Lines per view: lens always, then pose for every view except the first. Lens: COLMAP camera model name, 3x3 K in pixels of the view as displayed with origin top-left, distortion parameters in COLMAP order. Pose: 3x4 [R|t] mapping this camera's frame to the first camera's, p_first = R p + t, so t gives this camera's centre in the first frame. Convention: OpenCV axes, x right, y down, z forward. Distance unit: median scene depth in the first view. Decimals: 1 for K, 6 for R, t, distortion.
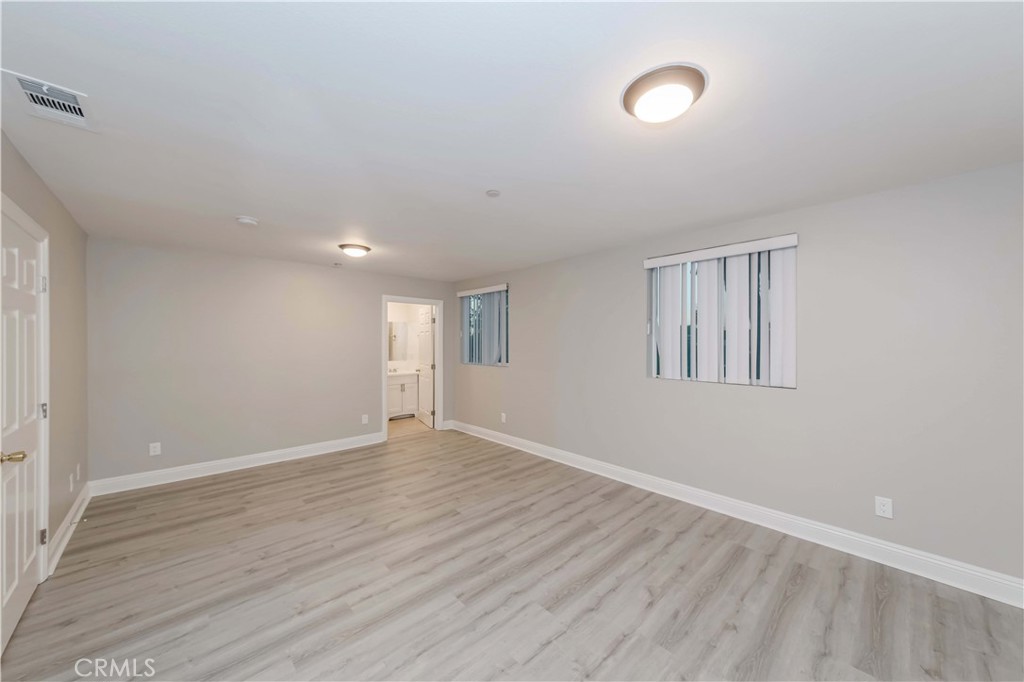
lens RADIAL K [[362.4, 0, 512.0], [0, 362.4, 341.0], [0, 0, 1]] dist [-0.000556, -0.000036]
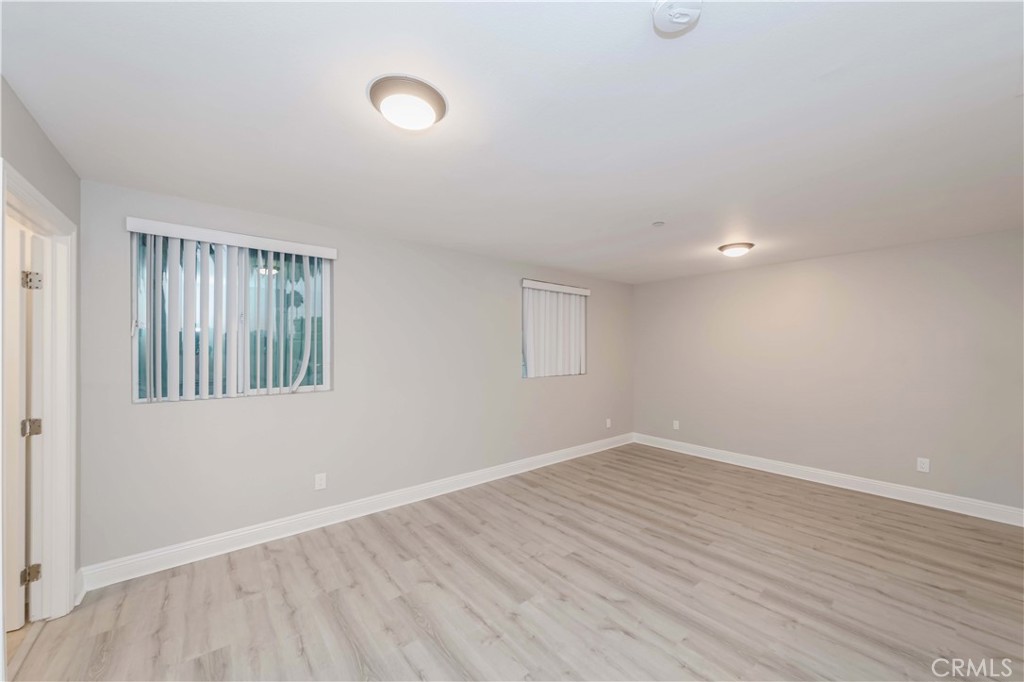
lens RADIAL K [[382.3, 0, 518.0], [0, 382.3, 338.2], [0, 0, 1]] dist [-0.001124, -0.000173]
pose [[0.062354, 0.019901, 0.997856, -1.233129], [-0.000021, 0.999801, -0.019939, -0.030228], [-0.998054, 0.001222, 0.062342, 1.218023]]
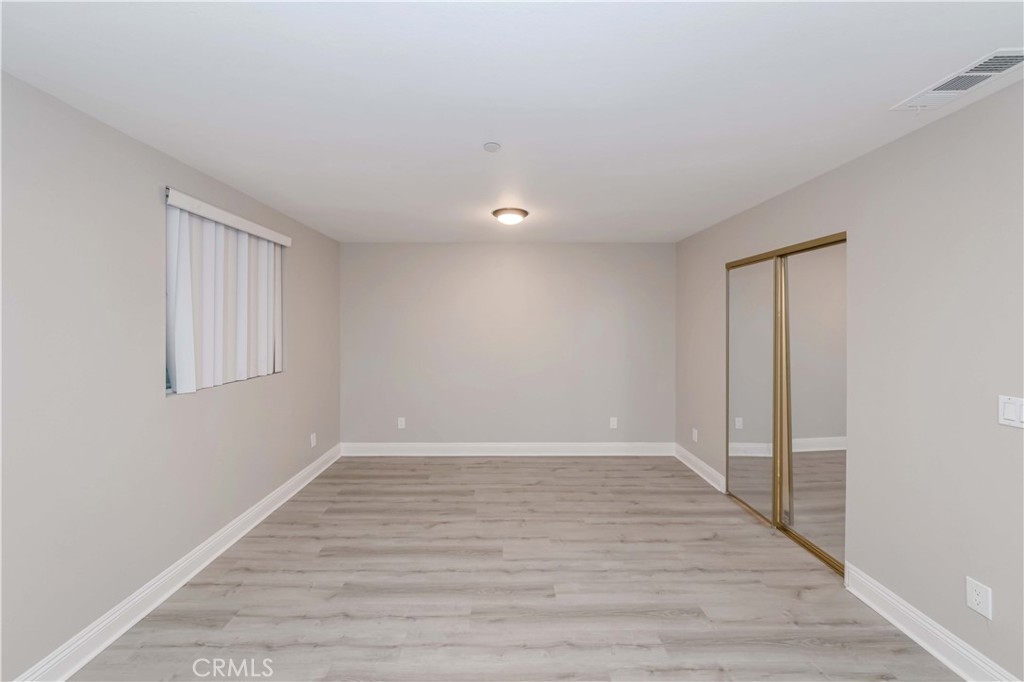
lens RADIAL K [[379.7, 0, 498.4], [0, 379.7, 322.5], [0, 0, 1]] dist [0.001174, -0.000047]
pose [[-0.730677, -0.001930, 0.682721, -0.572458], [-0.002689, 0.999996, -0.000051, -0.044056], [-0.682718, -0.001873, -0.730679, 1.417003]]
